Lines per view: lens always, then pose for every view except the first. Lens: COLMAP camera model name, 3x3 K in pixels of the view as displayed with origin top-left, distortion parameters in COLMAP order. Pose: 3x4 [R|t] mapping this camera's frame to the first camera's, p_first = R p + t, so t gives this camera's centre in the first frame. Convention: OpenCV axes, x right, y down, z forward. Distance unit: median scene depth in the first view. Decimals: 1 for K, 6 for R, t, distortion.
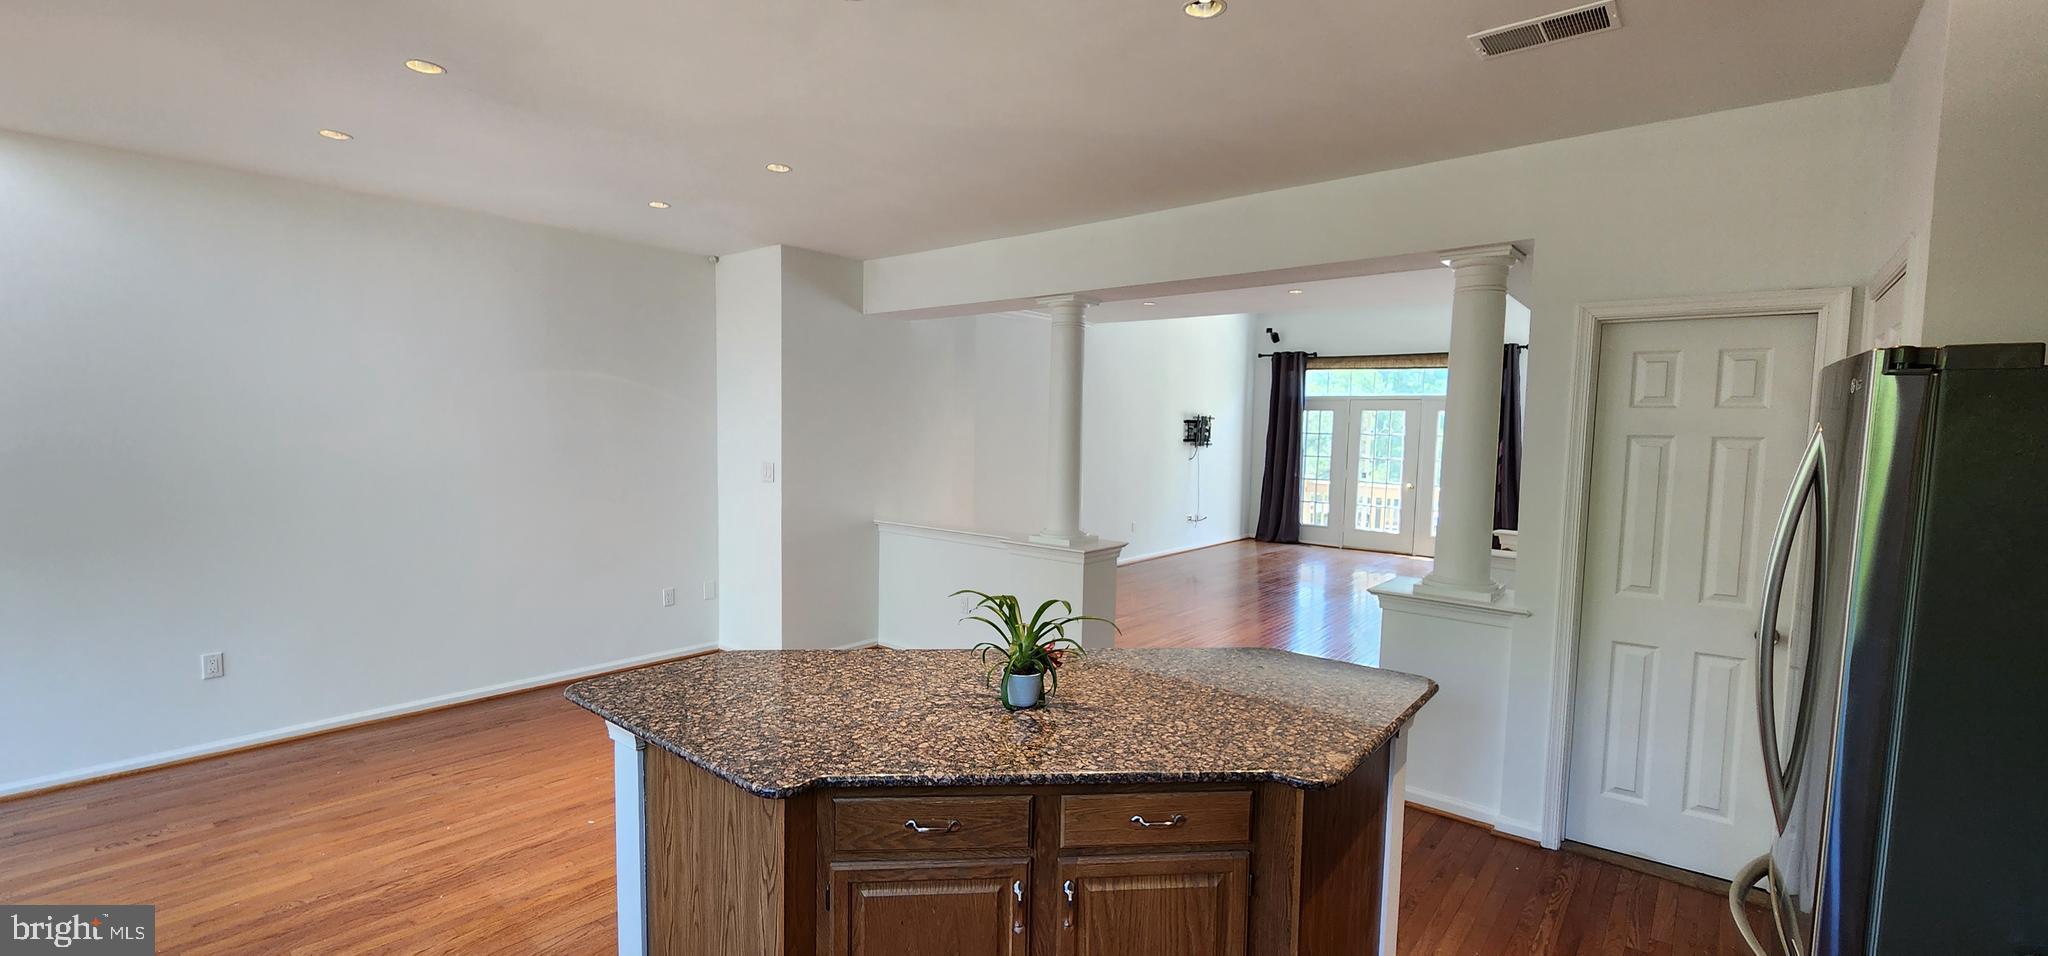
lens RADIAL K [[839.3, 0, 1017.1], [0, 839.3, 491.4], [0, 0, 1]] dist [-0.001015, -0.000691]
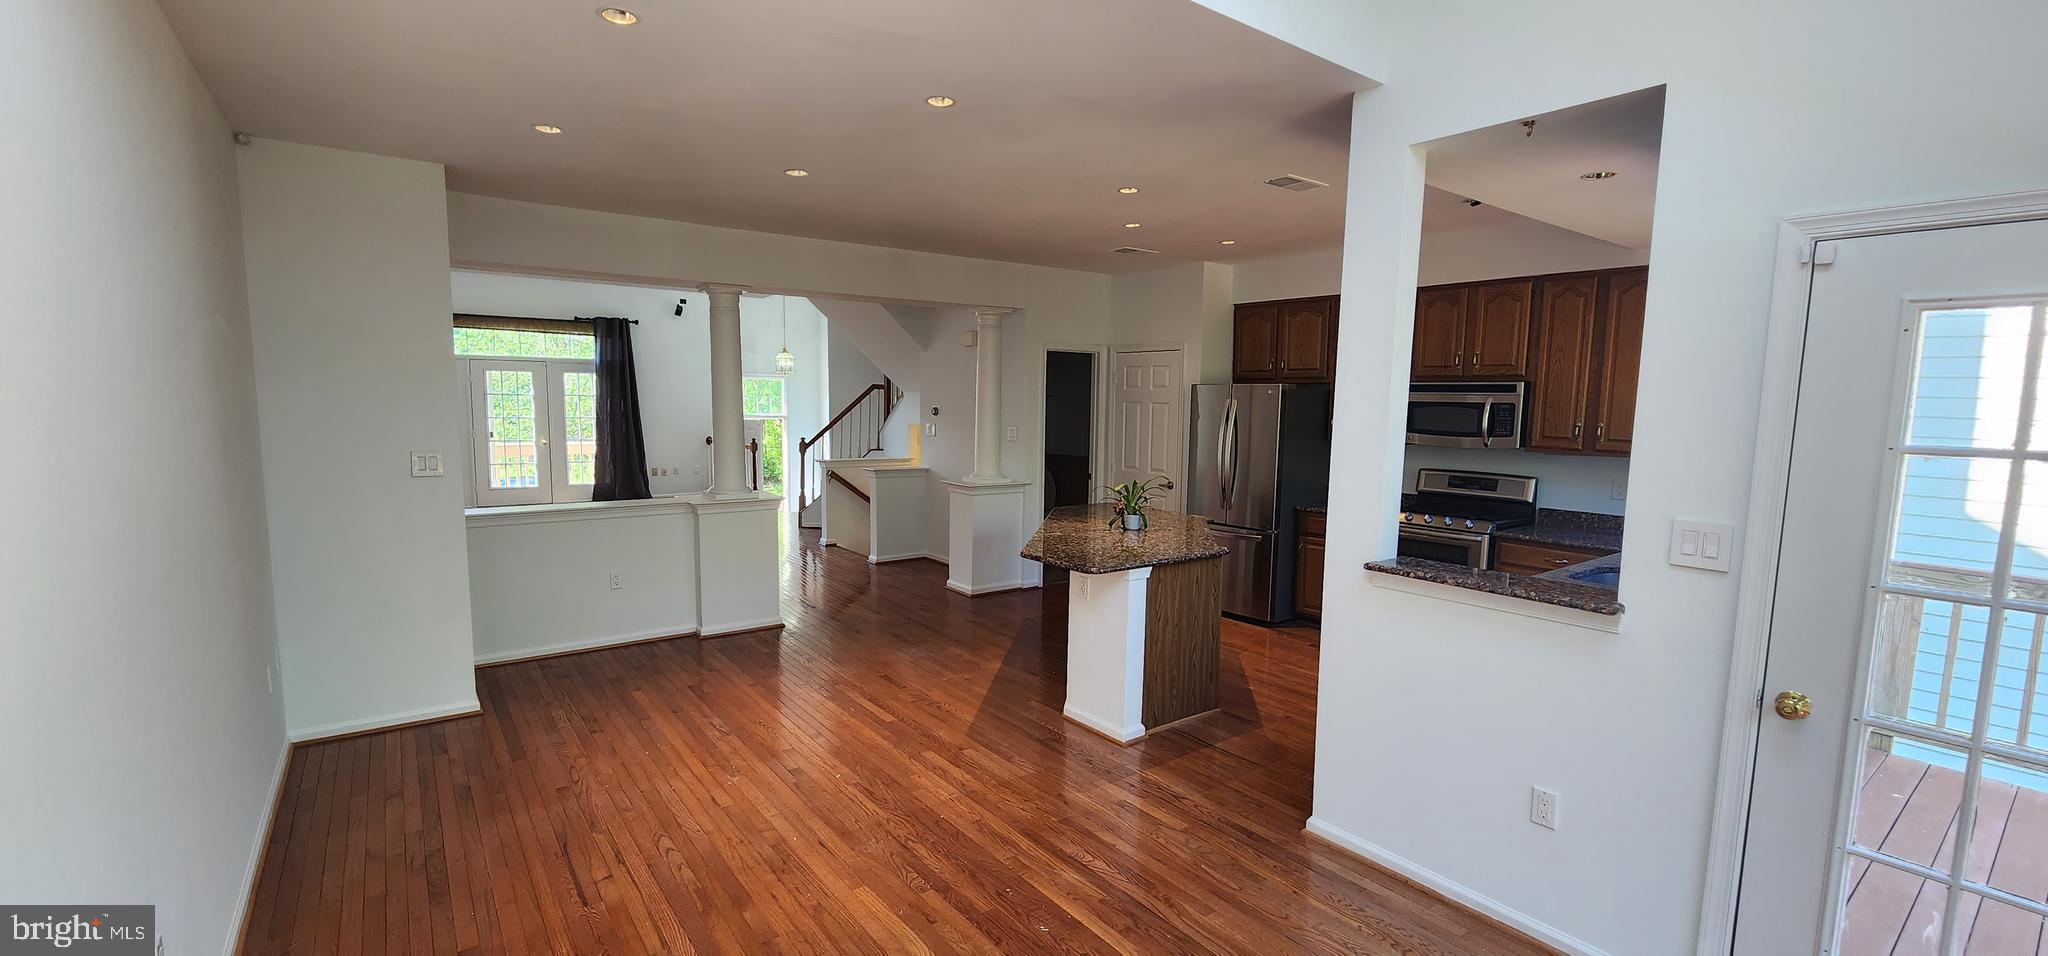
lens RADIAL K [[839.3, 0, 1017.1], [0, 839.3, 491.4], [0, 0, 1]] dist [-0.001015, -0.000691]
pose [[0.239486, -0.125465, 0.962759, -1.556535], [0.068147, 0.991342, 0.112239, -0.082169], [-0.968505, 0.038730, 0.245963, 0.532231]]
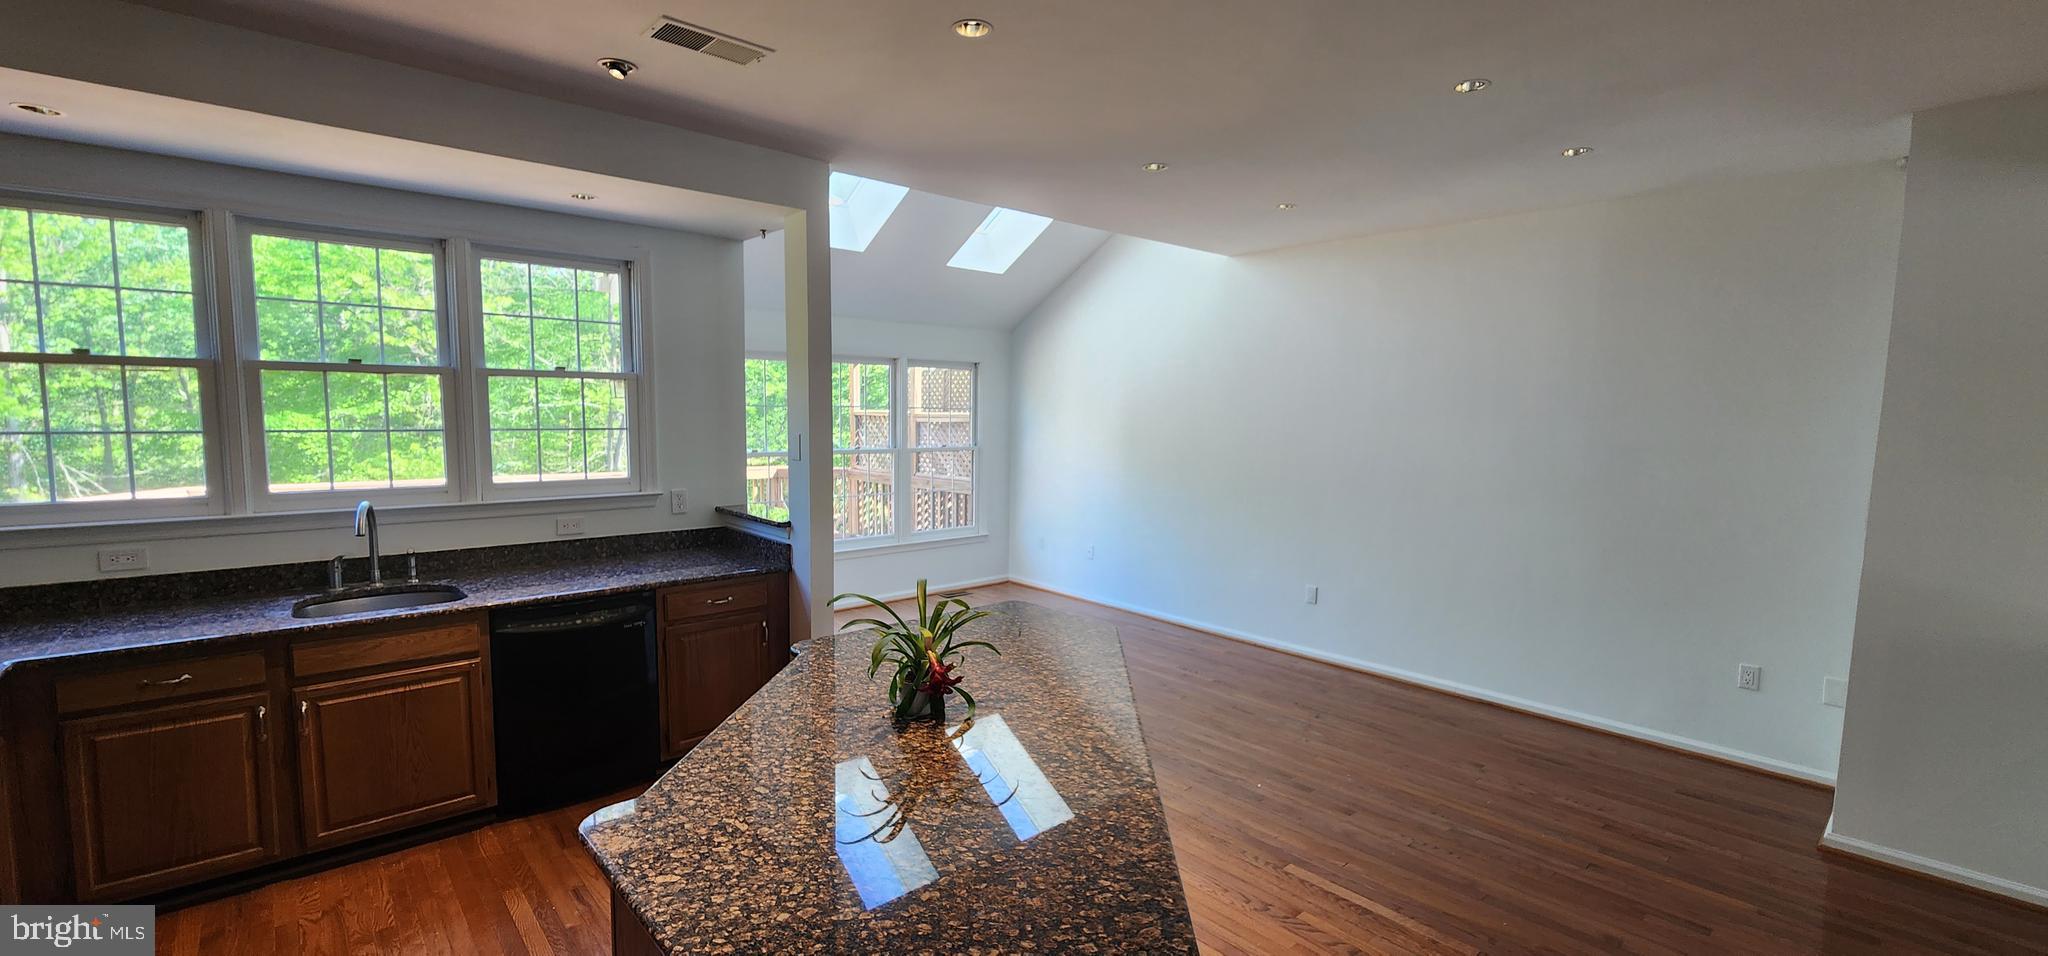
lens RADIAL K [[839.3, 0, 1017.1], [0, 839.3, 491.4], [0, 0, 1]] dist [-0.001015, -0.000691]
pose [[-0.145772, 0.077807, -0.986254, 0.636740], [-0.094083, 0.991294, 0.092110, -0.063070], [0.984834, 0.106216, -0.137183, 0.860990]]
